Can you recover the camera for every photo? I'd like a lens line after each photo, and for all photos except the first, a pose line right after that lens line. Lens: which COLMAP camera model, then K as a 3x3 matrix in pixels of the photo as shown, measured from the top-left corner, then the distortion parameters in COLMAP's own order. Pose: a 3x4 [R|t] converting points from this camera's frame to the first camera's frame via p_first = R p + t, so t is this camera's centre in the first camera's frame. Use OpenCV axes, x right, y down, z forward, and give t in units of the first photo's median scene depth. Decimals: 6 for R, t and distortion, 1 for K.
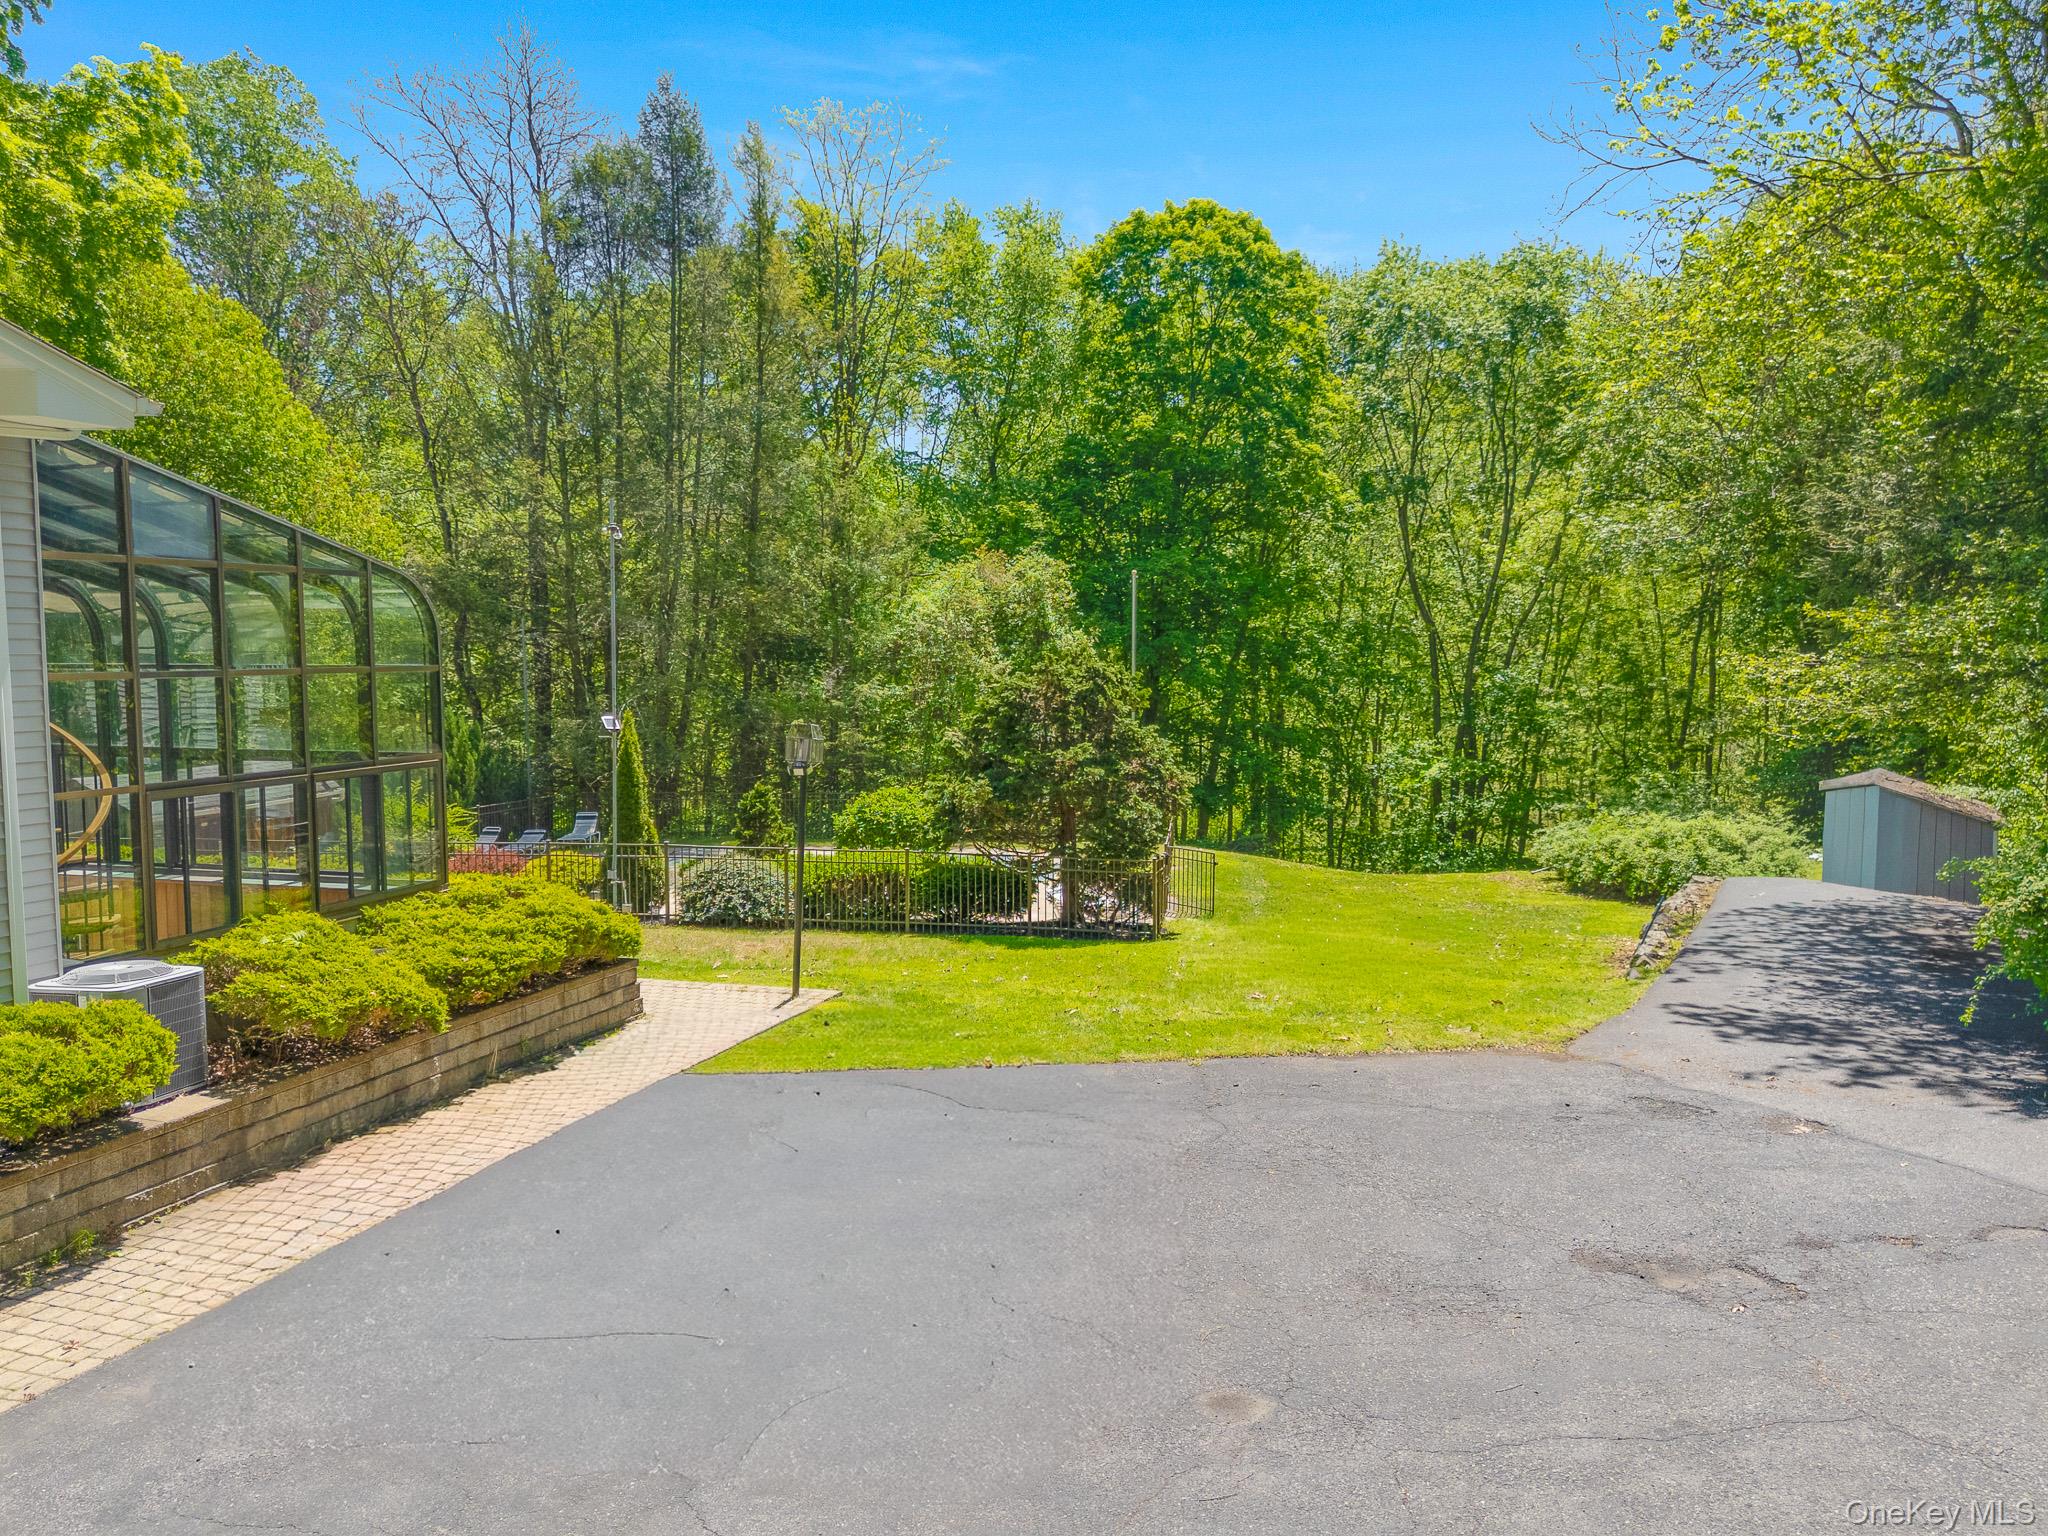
lens RADIAL K [[1551.2, 0, 1030.8], [0, 1551.2, 772.1], [0, 0, 1]] dist [0.080302, -0.069641]
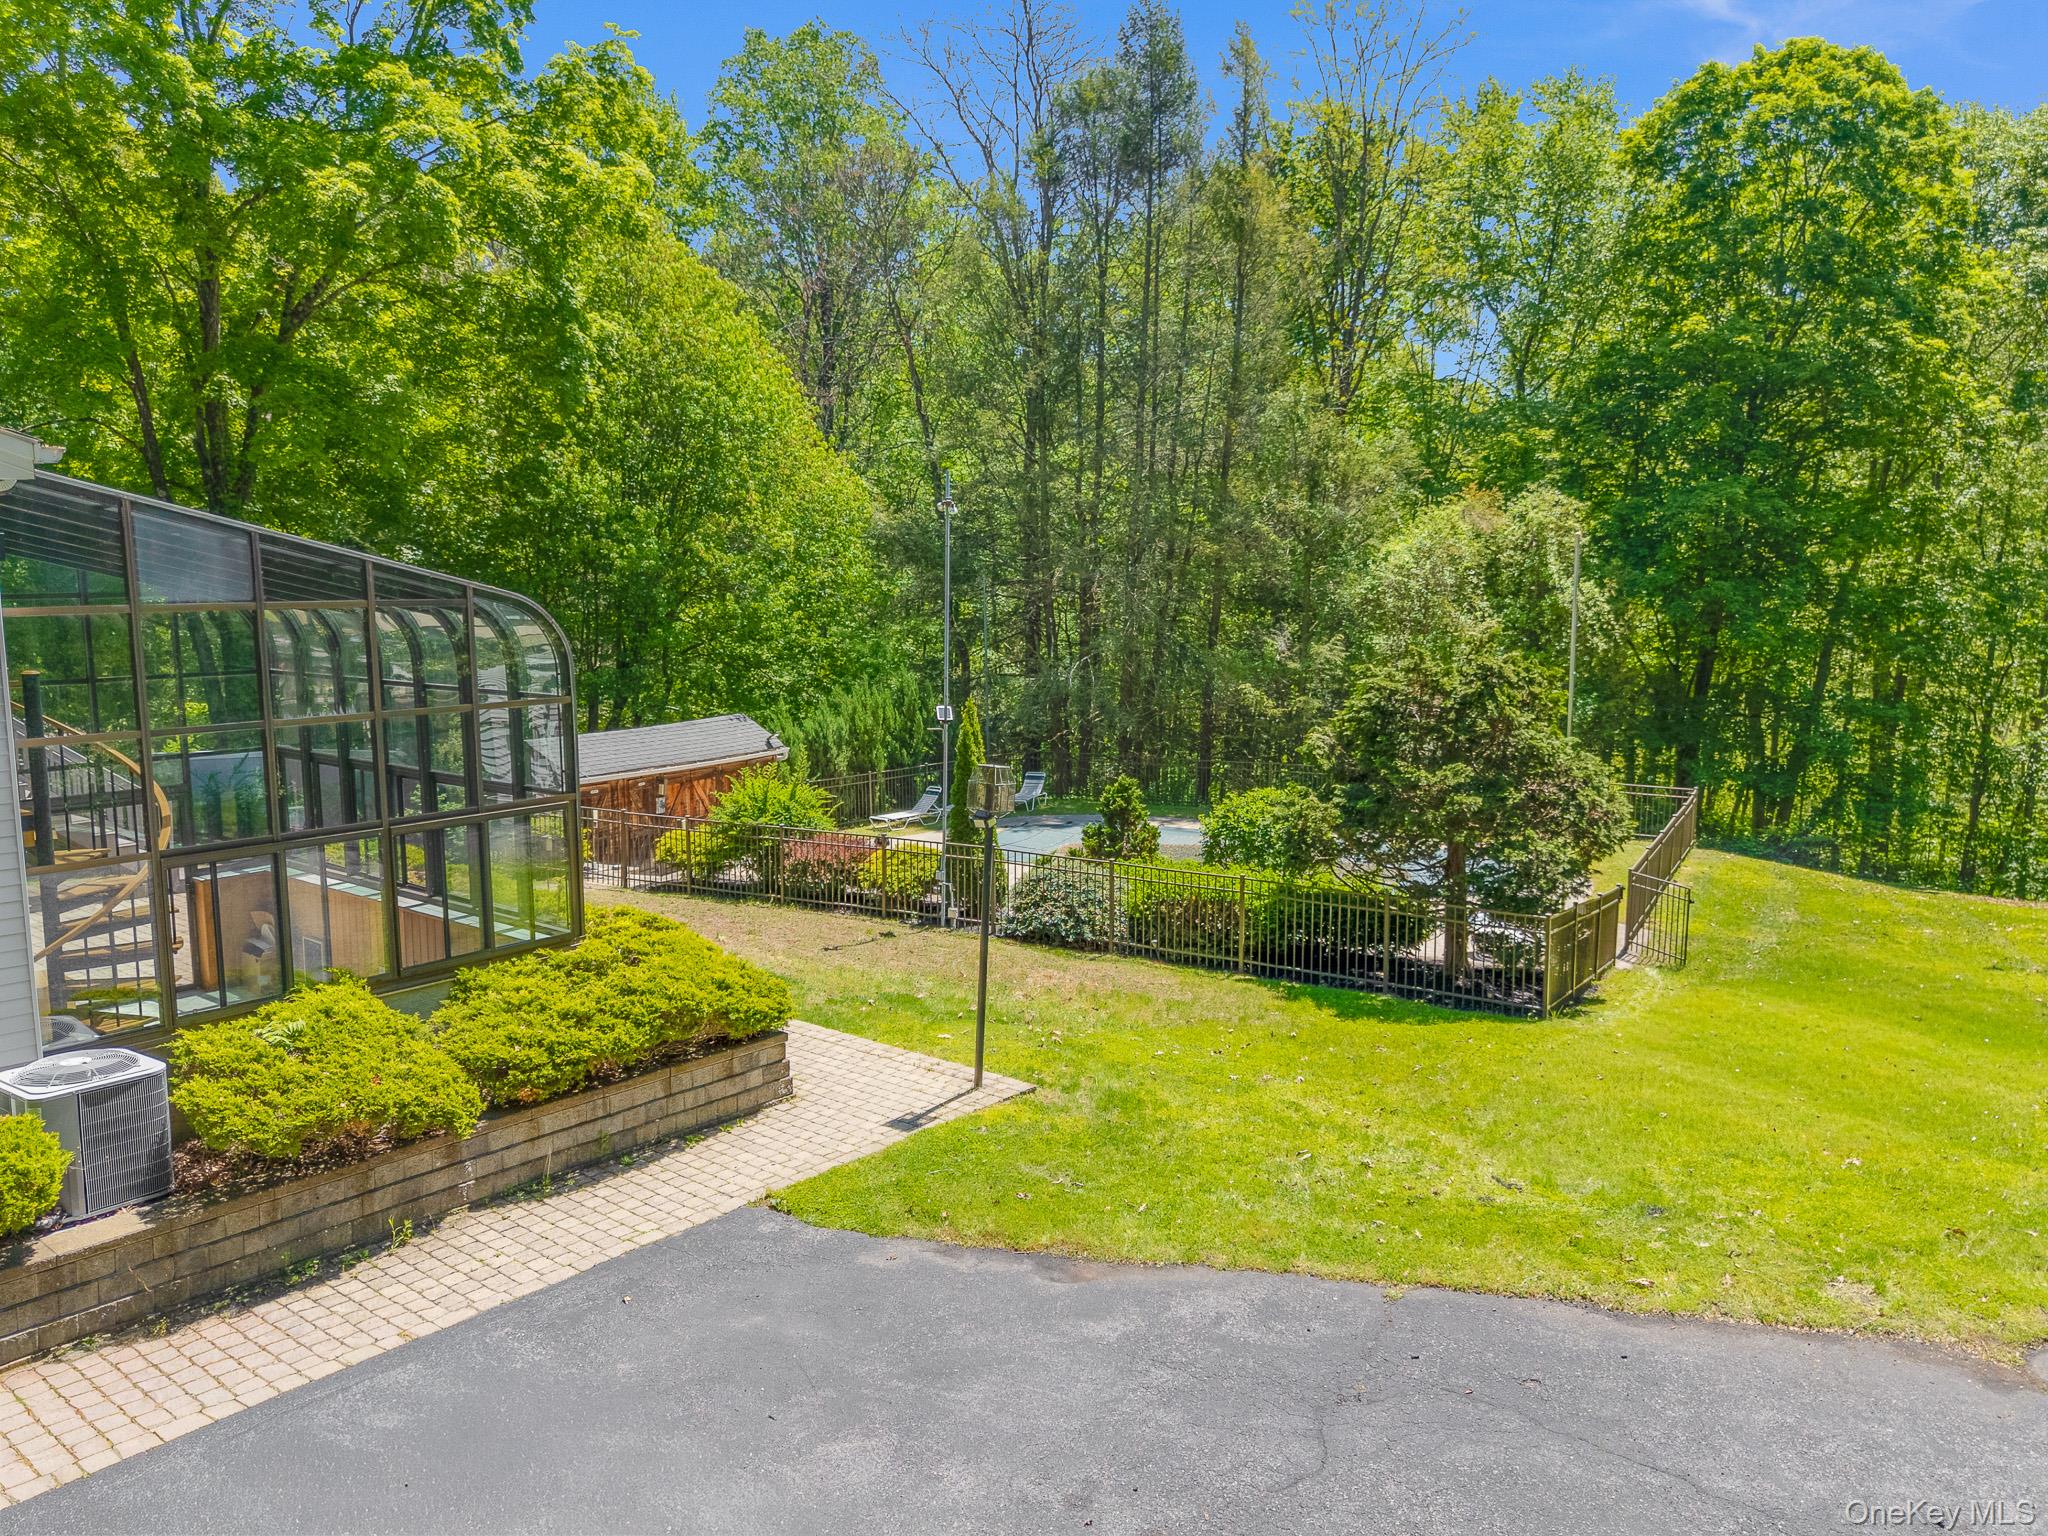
lens RADIAL K [[1543.0, 0, 1026.7], [0, 1543.0, 760.8], [0, 0, 1]] dist [0.061030, -0.042961]
pose [[0.923799, 0.049128, -0.379713, 0.074627], [-0.030251, 0.997999, 0.055524, -0.032574], [0.381681, -0.039806, 0.923436, 0.102036]]
